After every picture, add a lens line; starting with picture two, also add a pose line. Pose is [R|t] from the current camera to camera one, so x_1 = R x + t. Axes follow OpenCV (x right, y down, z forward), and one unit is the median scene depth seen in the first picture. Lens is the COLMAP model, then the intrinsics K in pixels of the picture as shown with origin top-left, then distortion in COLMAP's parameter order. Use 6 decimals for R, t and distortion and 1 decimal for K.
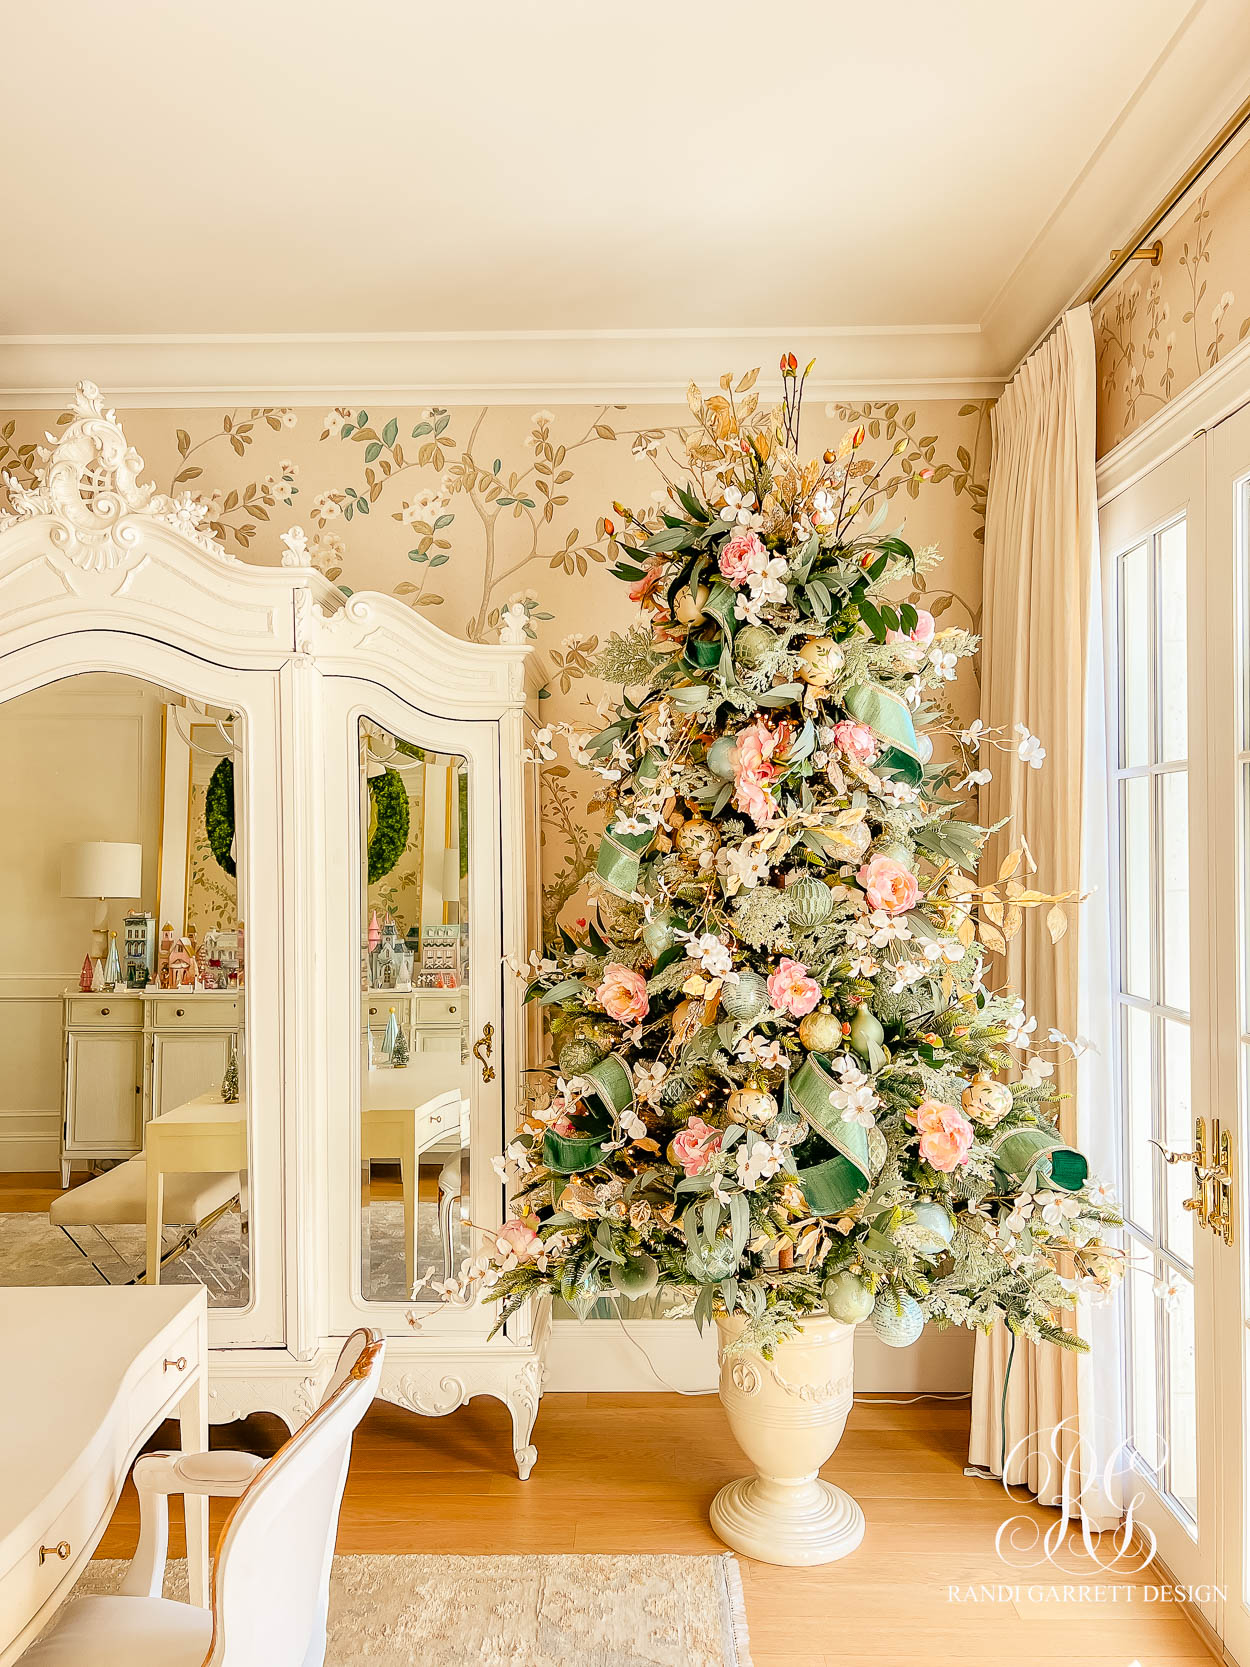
lens RADIAL K [[1250.2, 0, 626.2], [0, 1250.2, 836.3], [0, 0, 1]] dist [0.068988, -0.092285]
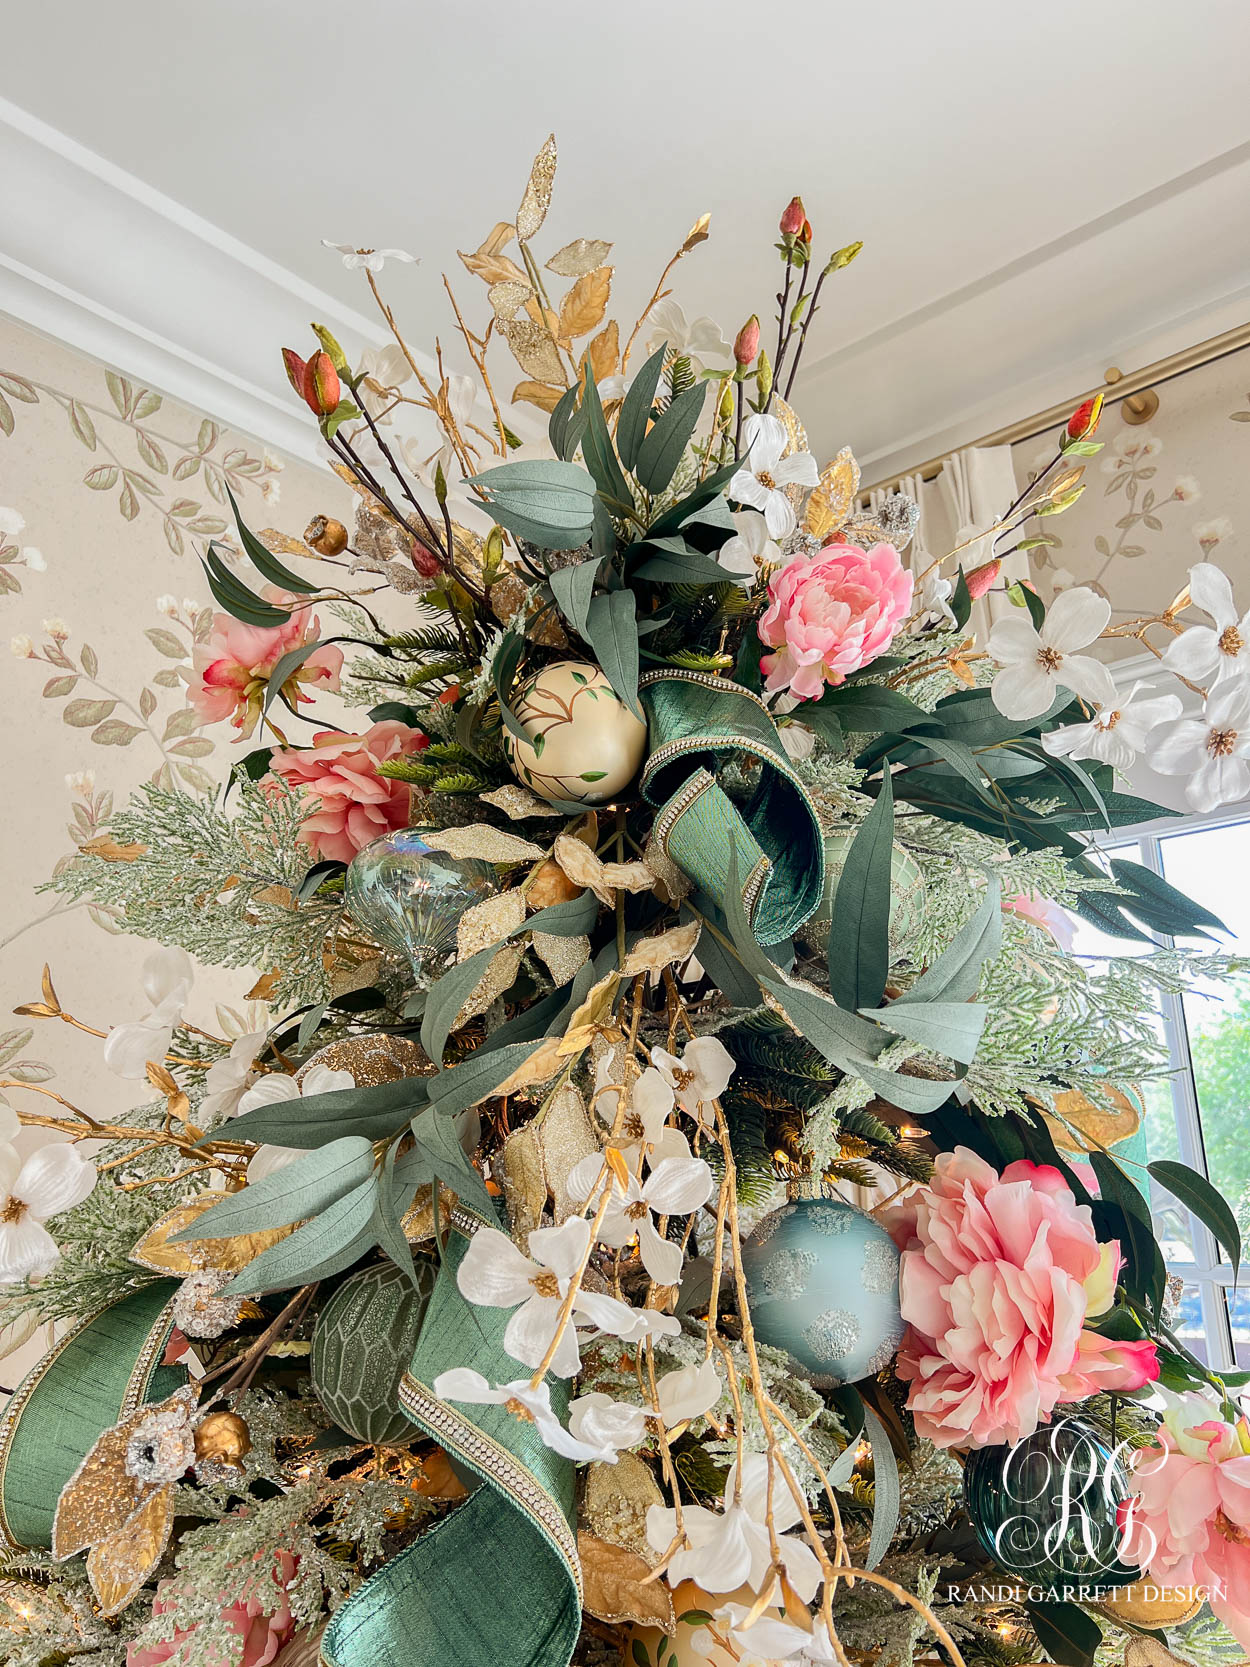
lens RADIAL K [[1250.2, 0, 626.2], [0, 1250.2, 836.3], [0, 0, 1]] dist [0.068988, -0.092285]
pose [[0.655614, 0.217543, 0.723081, -0.149891], [0.000506, 0.957474, -0.288521, -0.072355], [-0.755096, 0.189524, 0.627623, 0.795793]]
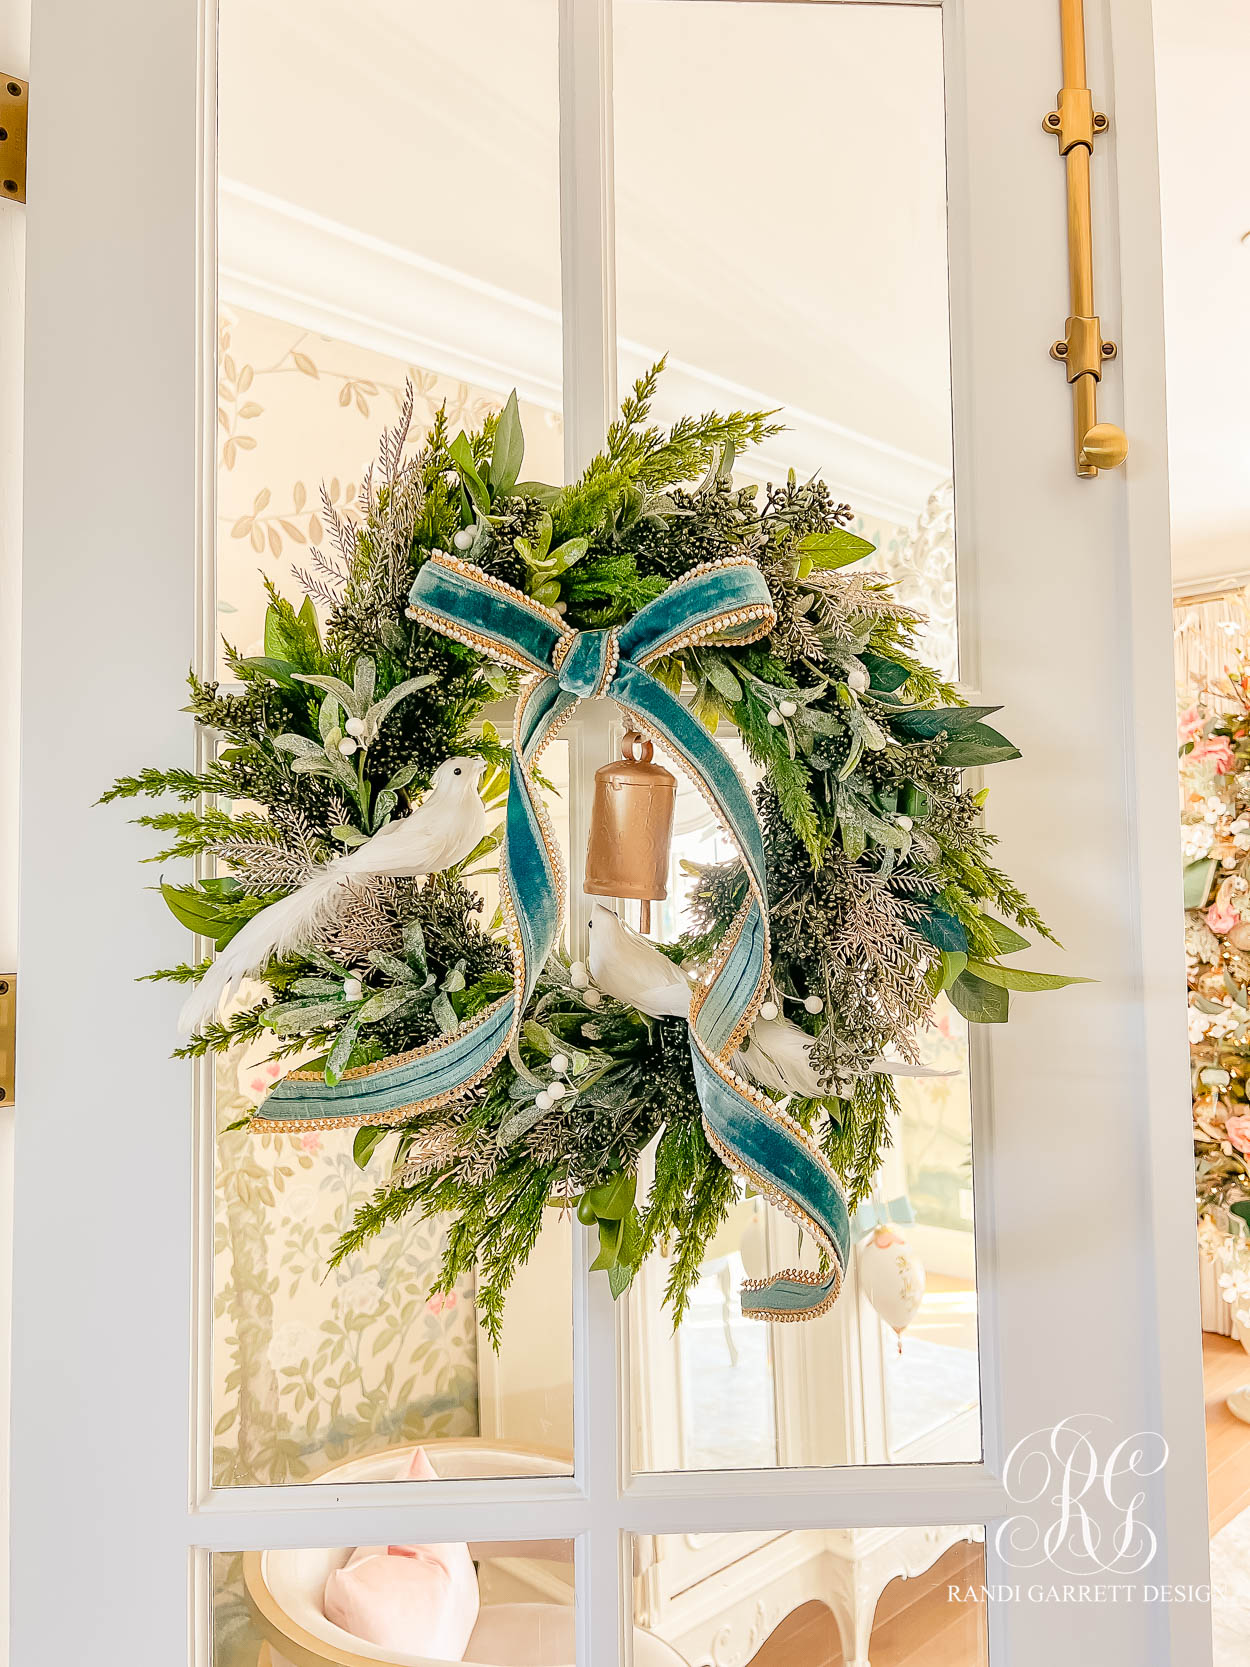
lens RADIAL K [[1232.6, 0, 607.9], [0, 1232.6, 833.3], [0, 0, 1]] dist [-0.004083, -0.003407]
pose [[0.724112, 0.032166, 0.688932, -1.400783], [0.008674, 0.998408, -0.055732, -0.020037], [-0.689628, 0.046332, 0.722680, 0.530988]]
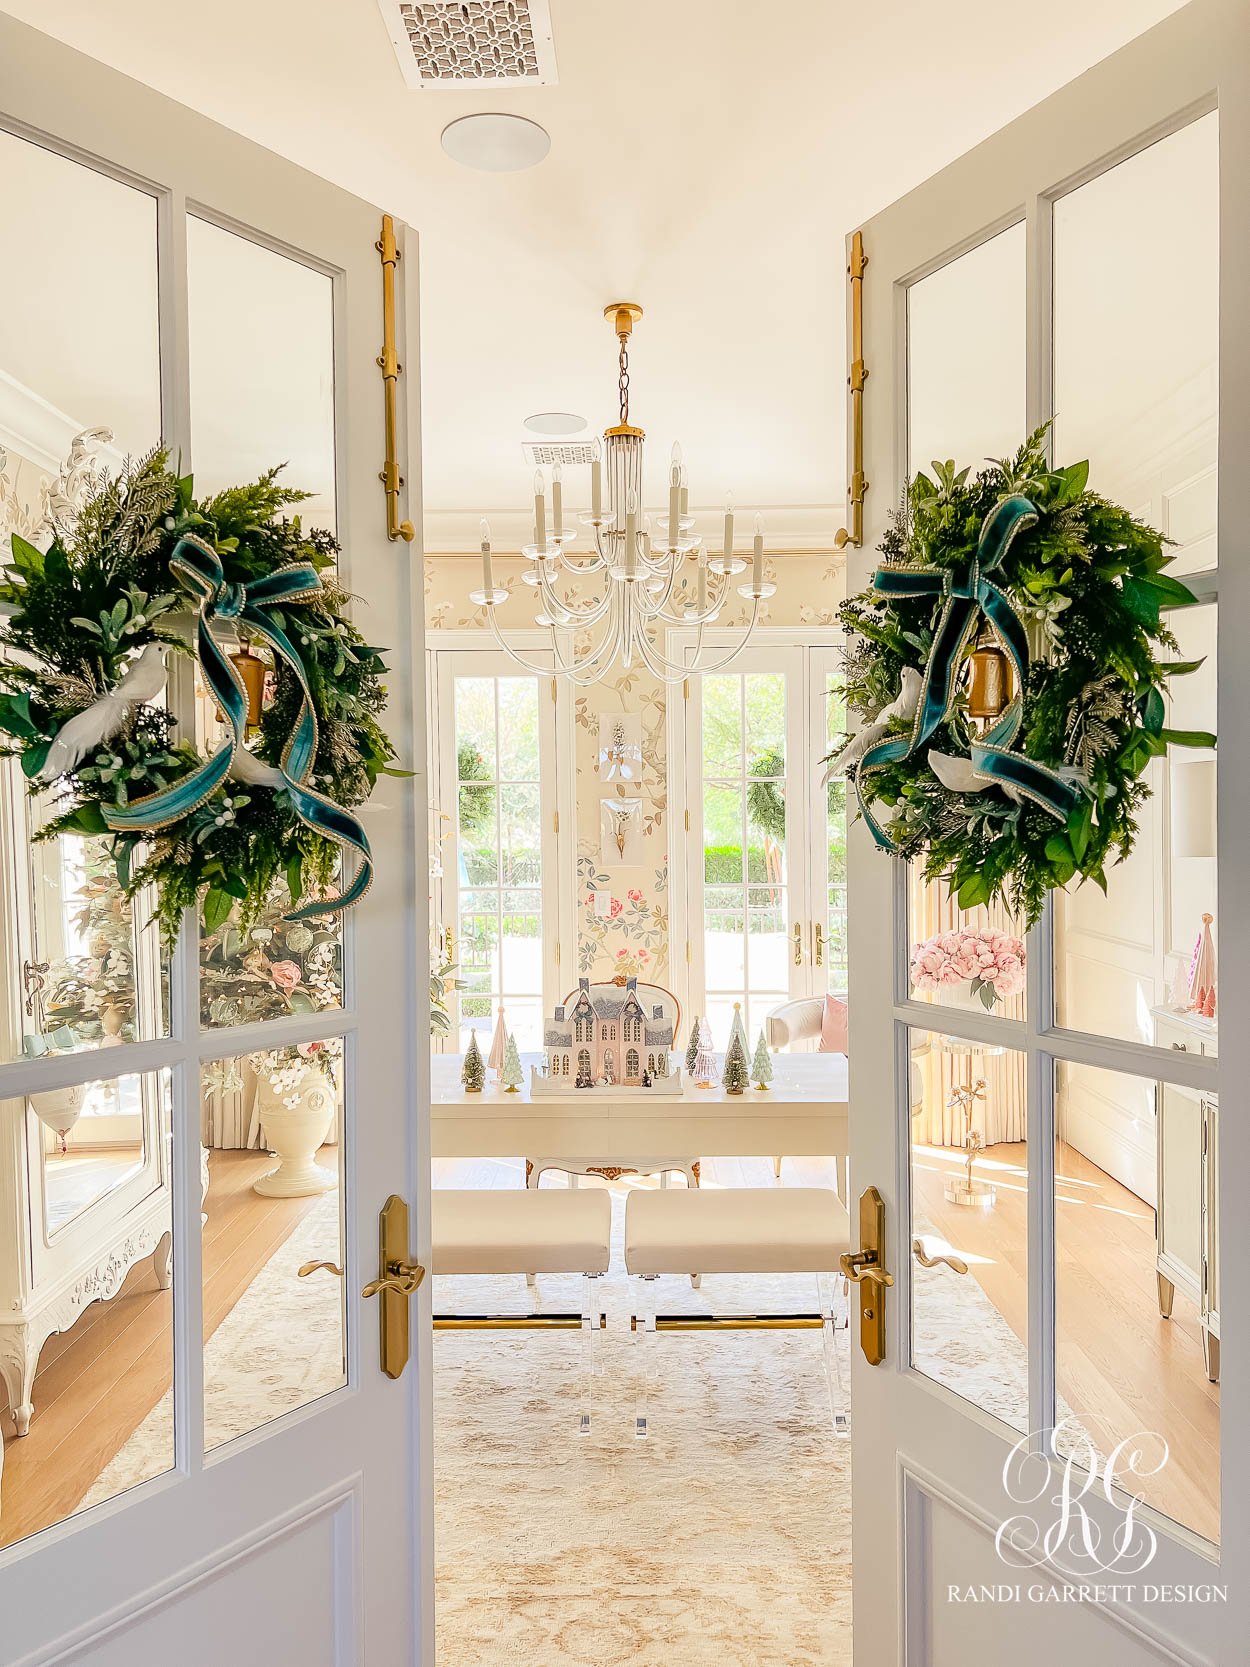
lens RADIAL K [[1249.5, 0, 627.7], [0, 1249.5, 843.2], [0, 0, 1]] dist [0.095575, -0.156341]
pose [[-0.009549, -0.016560, 0.999817, -1.763322], [0.006273, 0.999842, 0.016620, 0.019614], [-0.999935, 0.006431, -0.009443, 0.554315]]
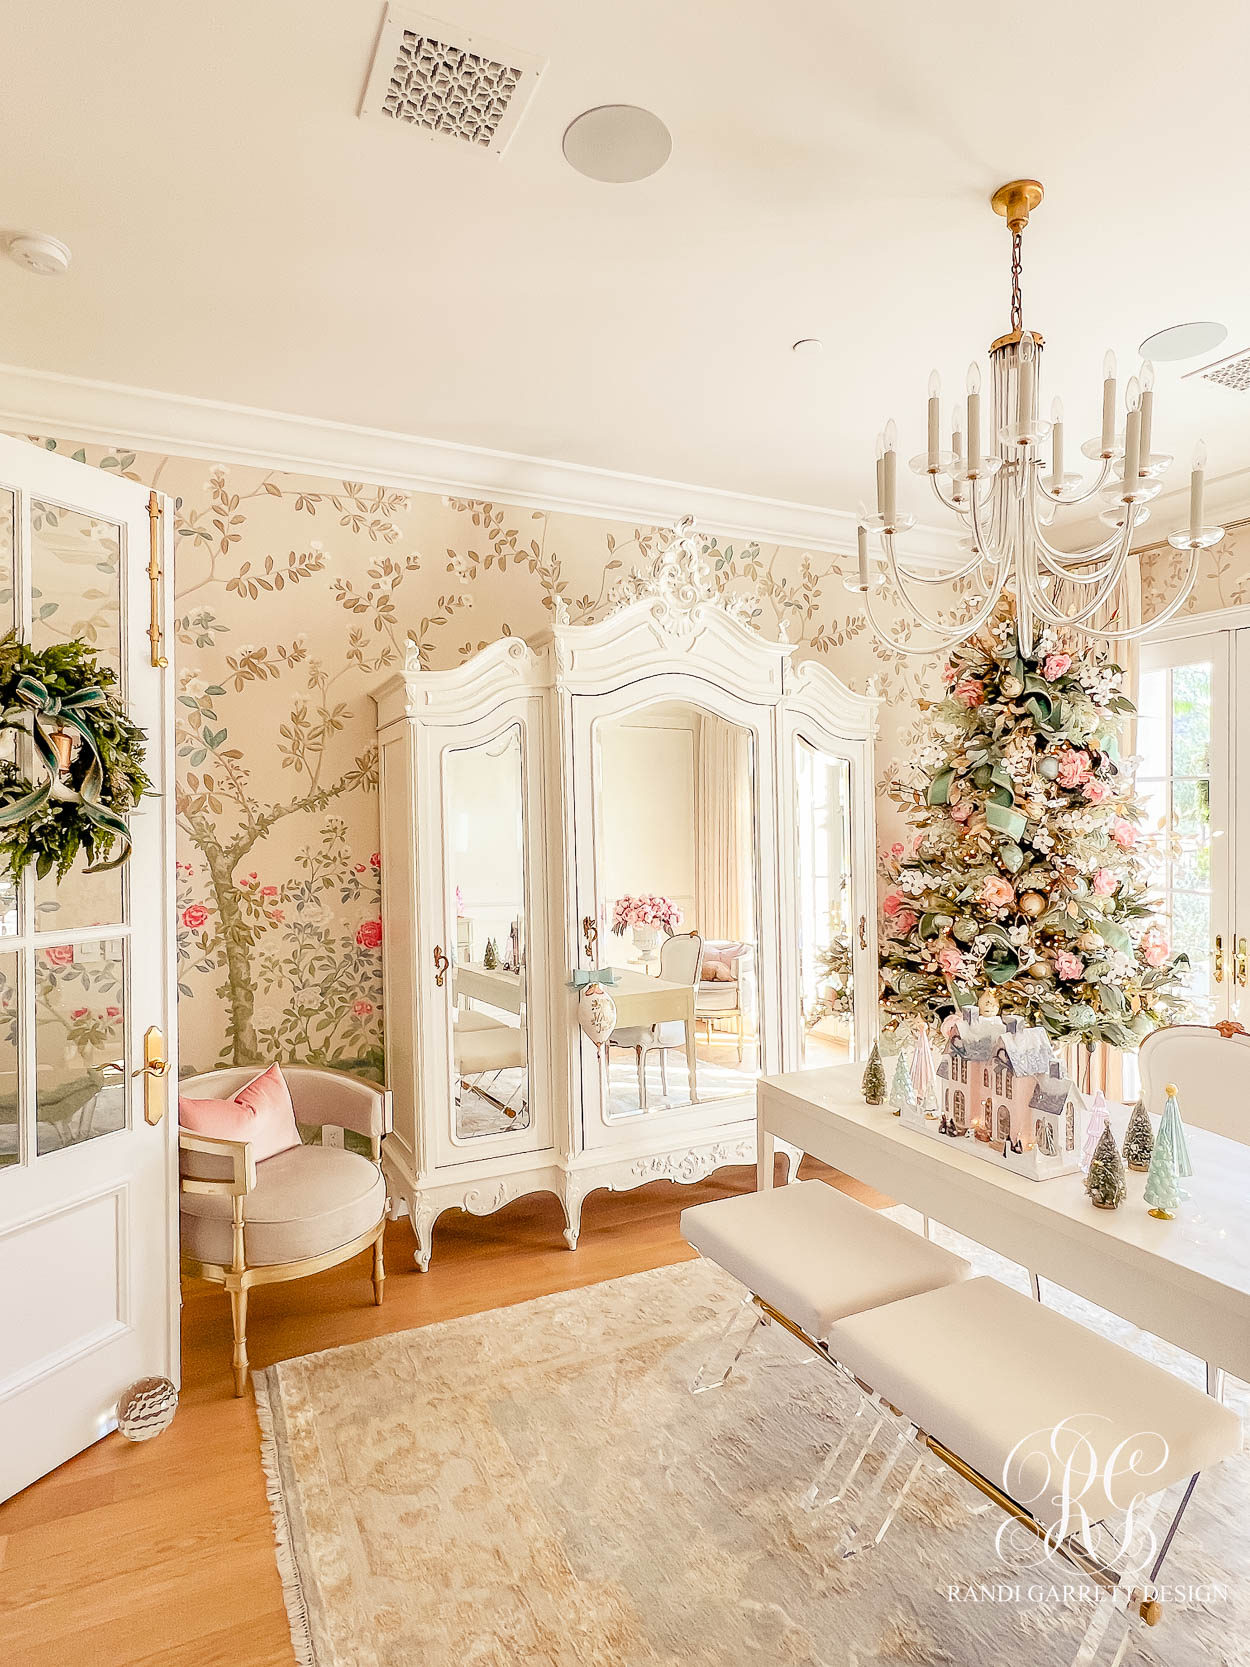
lens RADIAL K [[952.1, 0, 628.5], [0, 952.1, 829.5], [0, 0, 1]] dist [-0.000660, 0.000011]
pose [[0.888532, -0.002813, 0.458805, -1.112520], [-0.004356, 0.999884, 0.014565, 0.013746], [-0.458793, -0.014940, 0.888418, -0.018609]]
